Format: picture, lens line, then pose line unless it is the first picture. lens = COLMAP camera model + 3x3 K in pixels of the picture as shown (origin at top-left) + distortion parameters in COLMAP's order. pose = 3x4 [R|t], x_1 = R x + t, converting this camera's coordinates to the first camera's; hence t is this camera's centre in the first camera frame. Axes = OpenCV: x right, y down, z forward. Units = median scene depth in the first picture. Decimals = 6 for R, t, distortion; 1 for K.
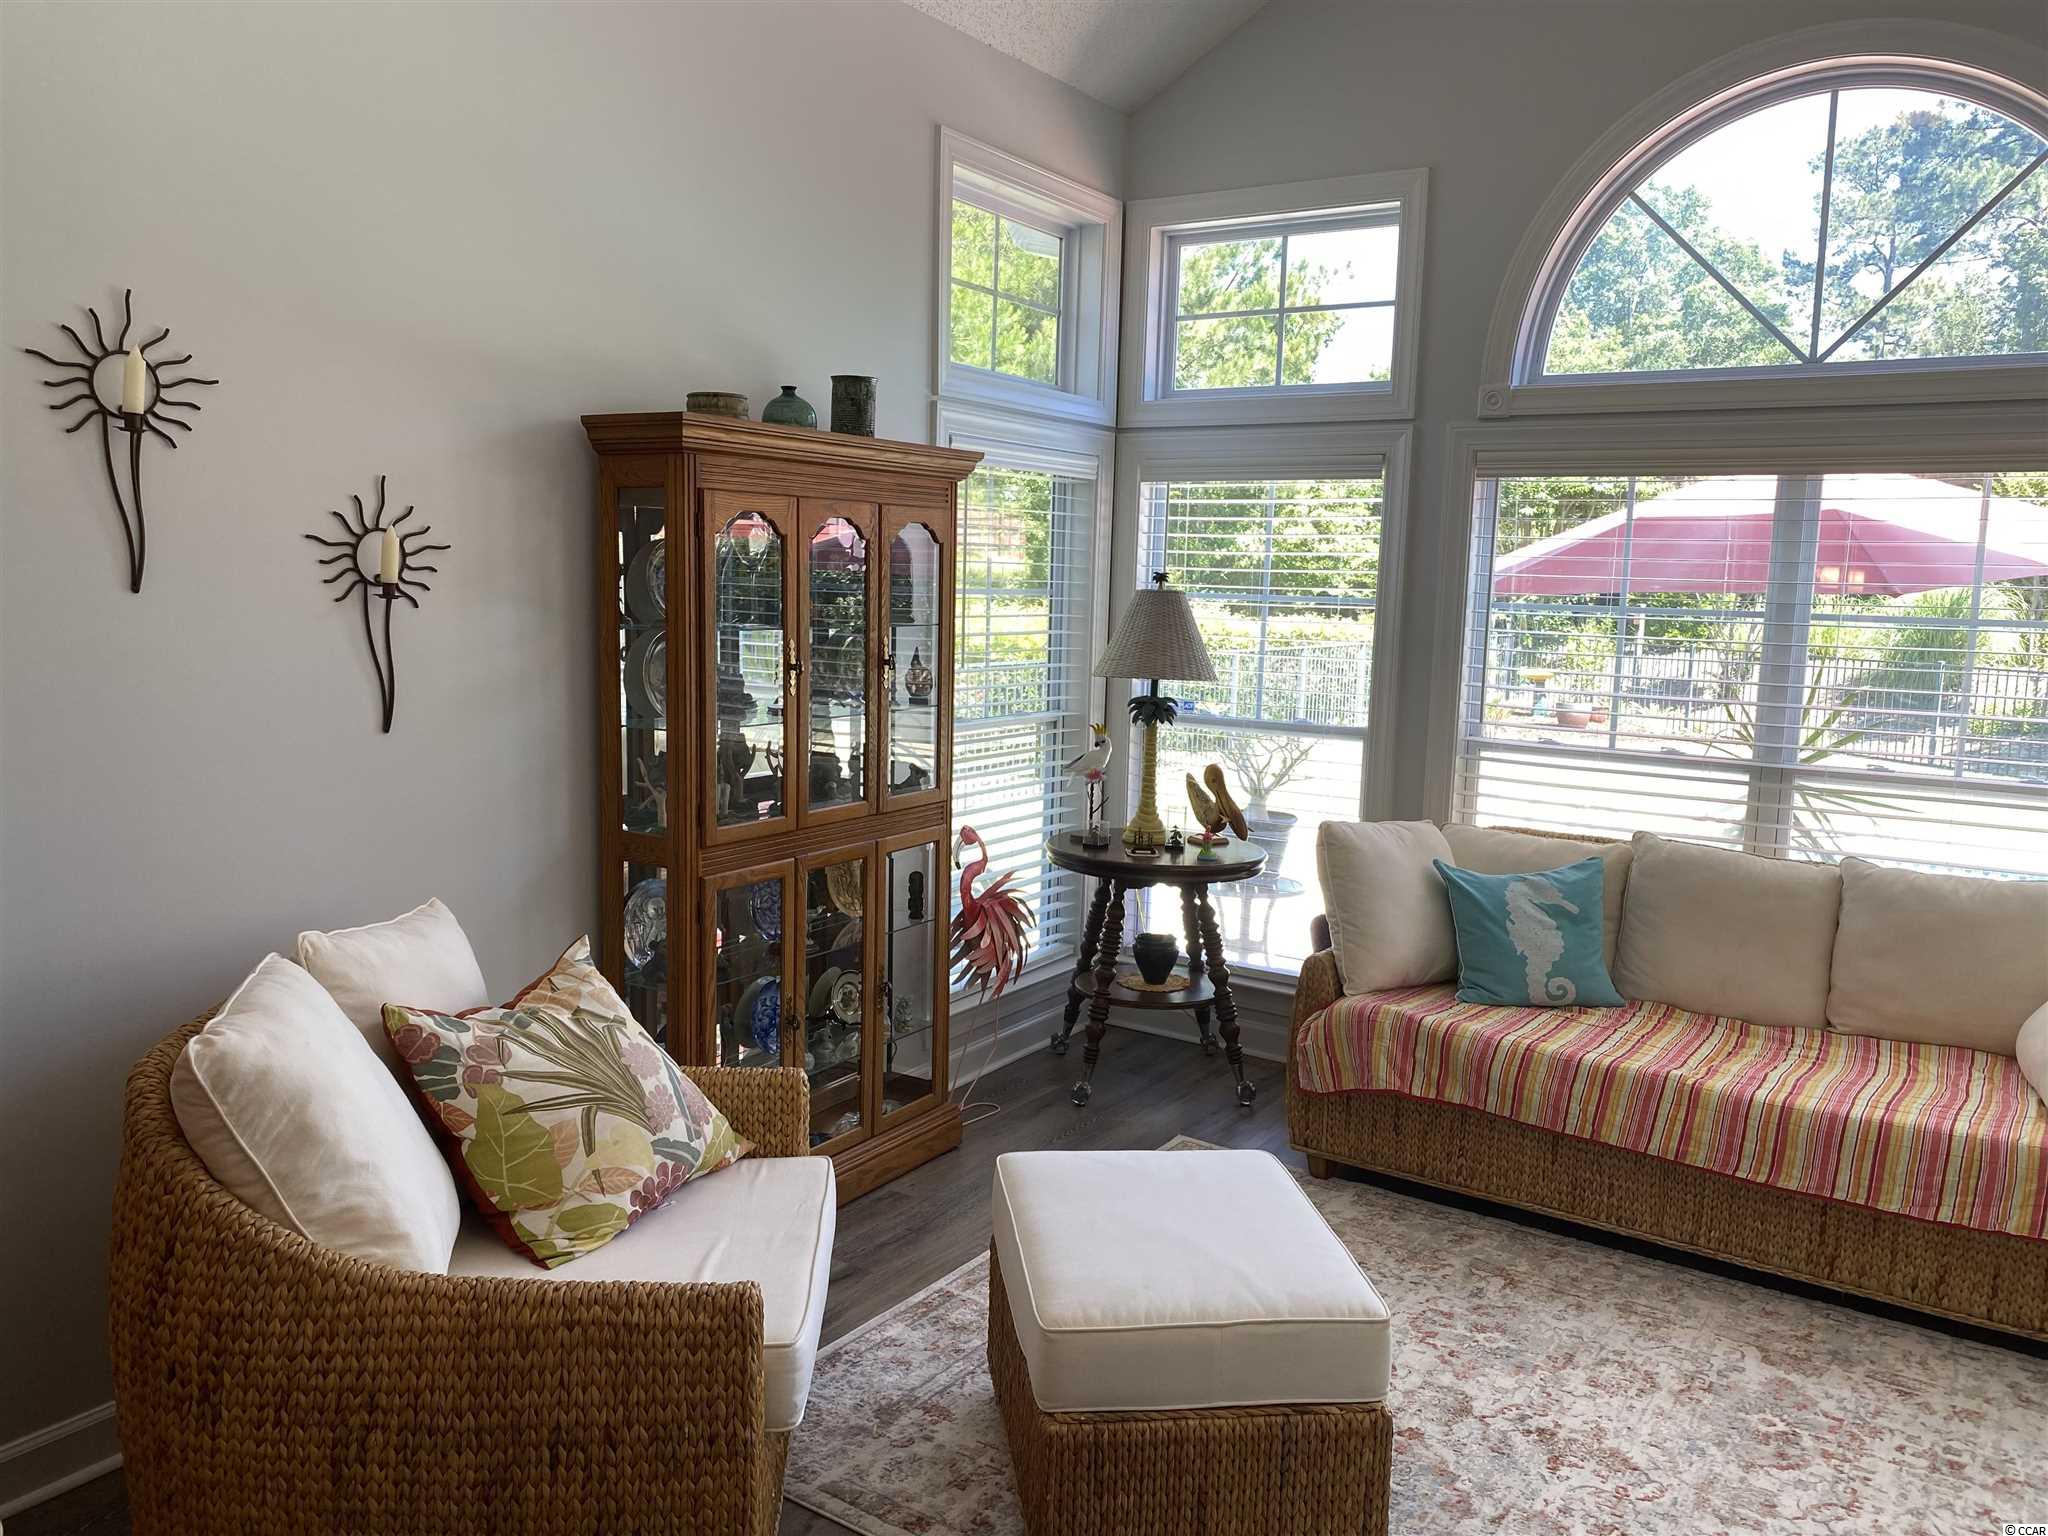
lens RADIAL K [[1539.7, 0, 1025.9], [0, 1539.7, 800.4], [0, 0, 1]] dist [0.021793, -0.005045]
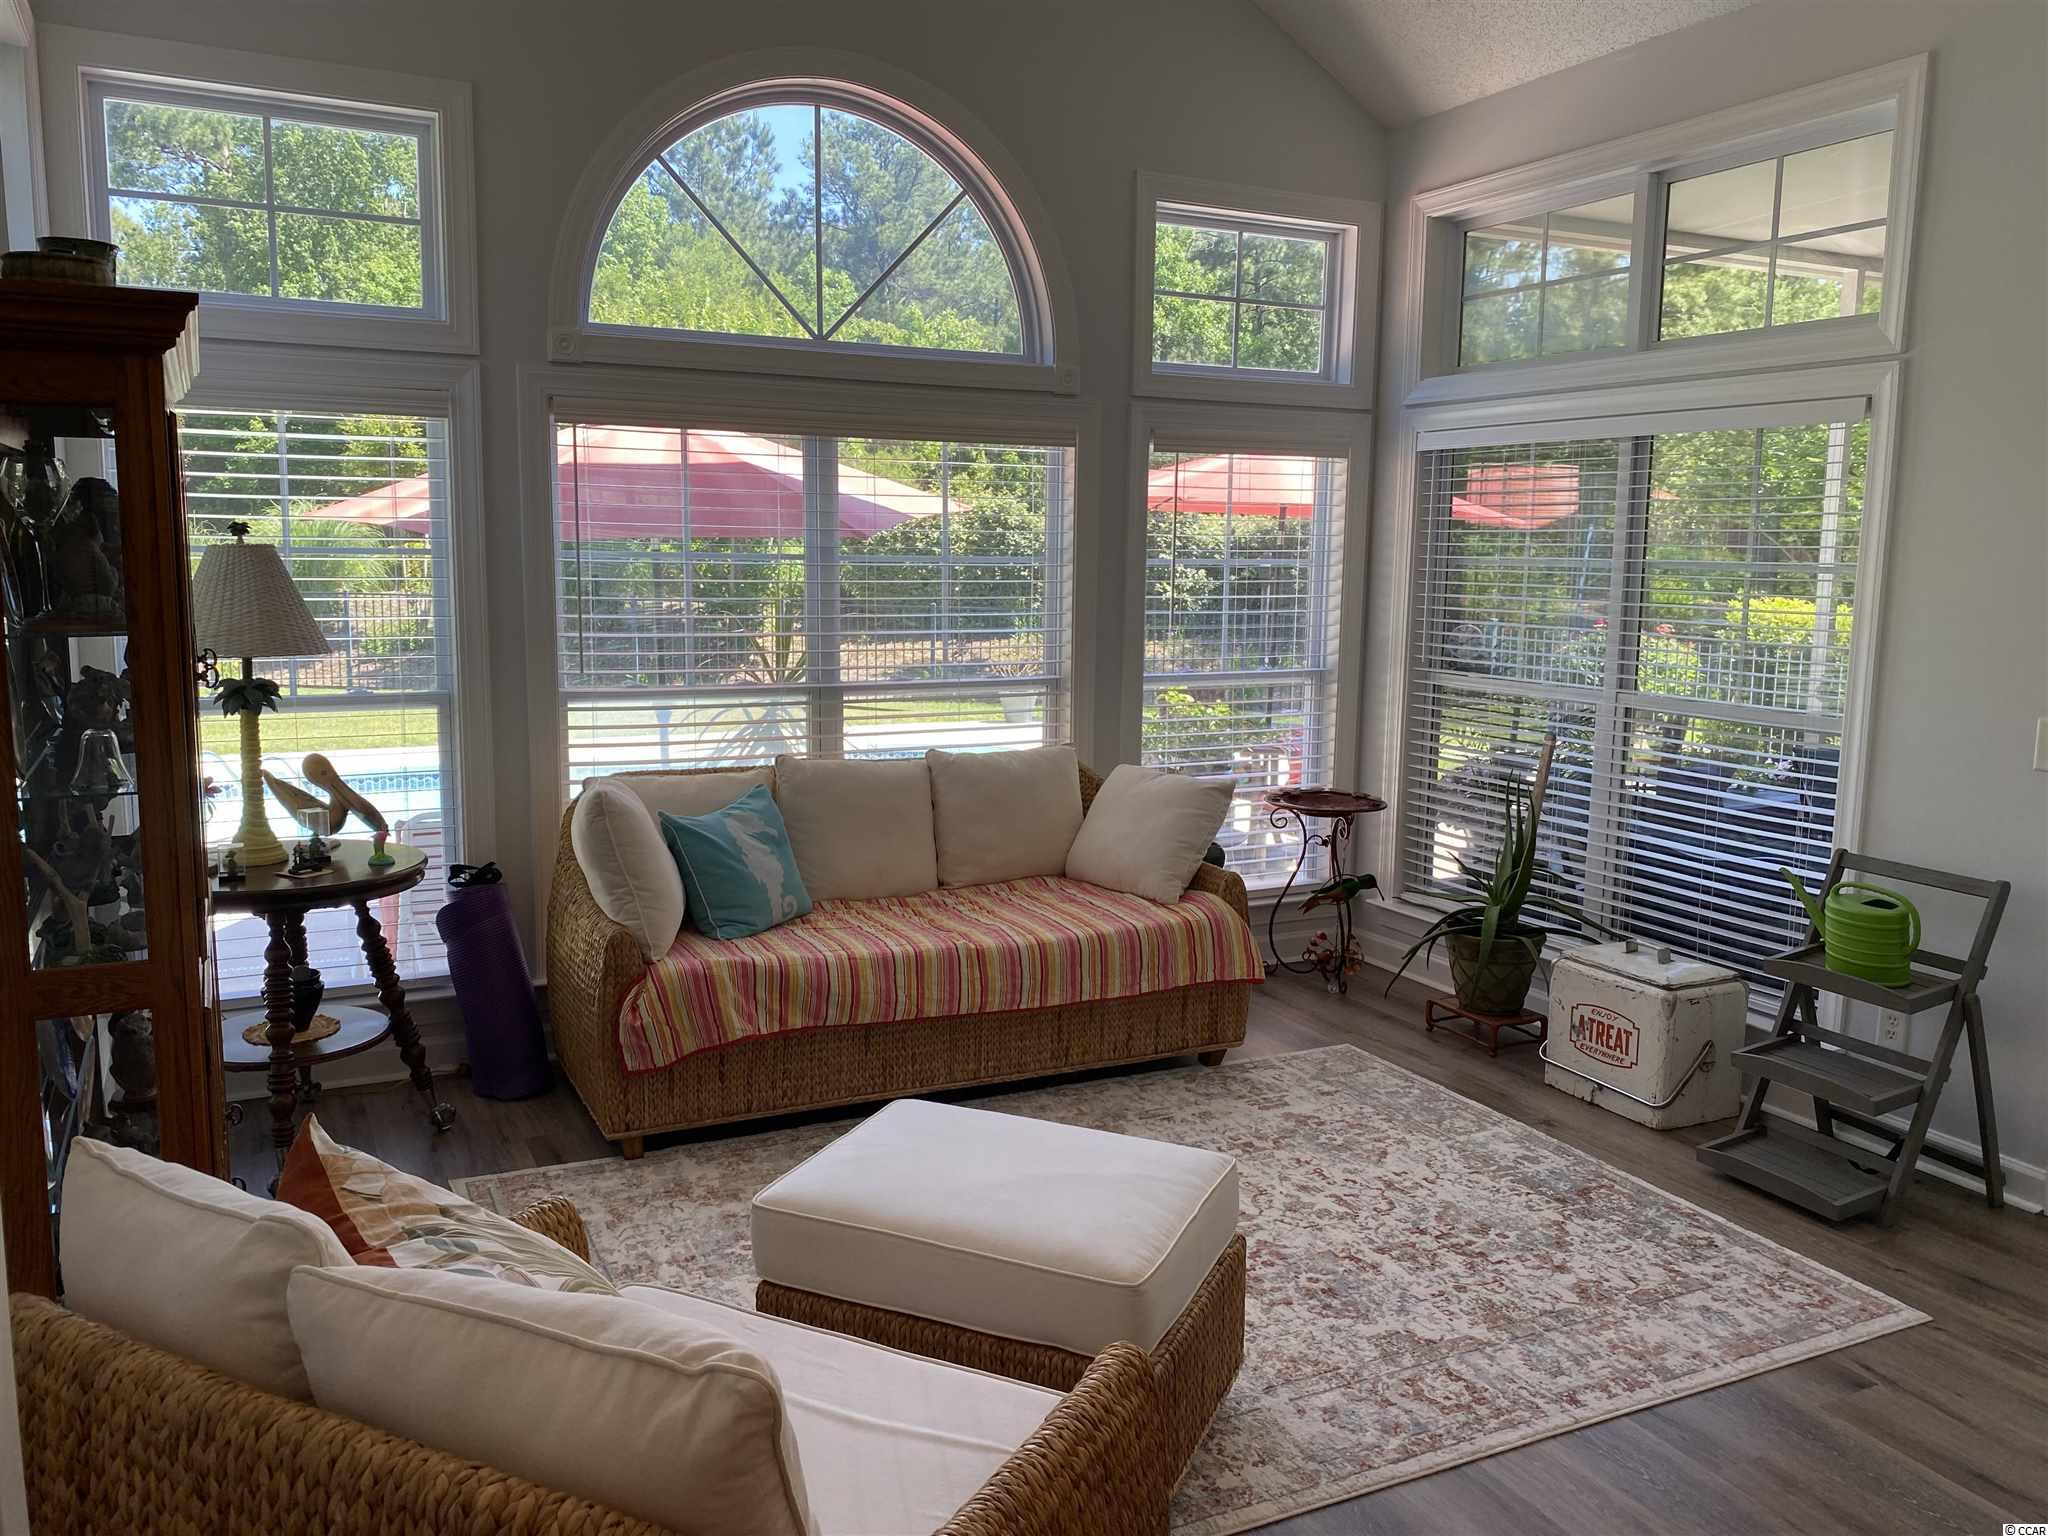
lens RADIAL K [[1520.1, 0, 1024.0], [0, 1520.1, 768.0], [0, 0, 1]] dist [0.129248, -0.195318]
pose [[0.520892, -0.149228, 0.840478, -0.445622], [0.127871, 0.987132, 0.096018, -0.054816], [-0.843991, 0.057458, 0.533271, 0.270299]]
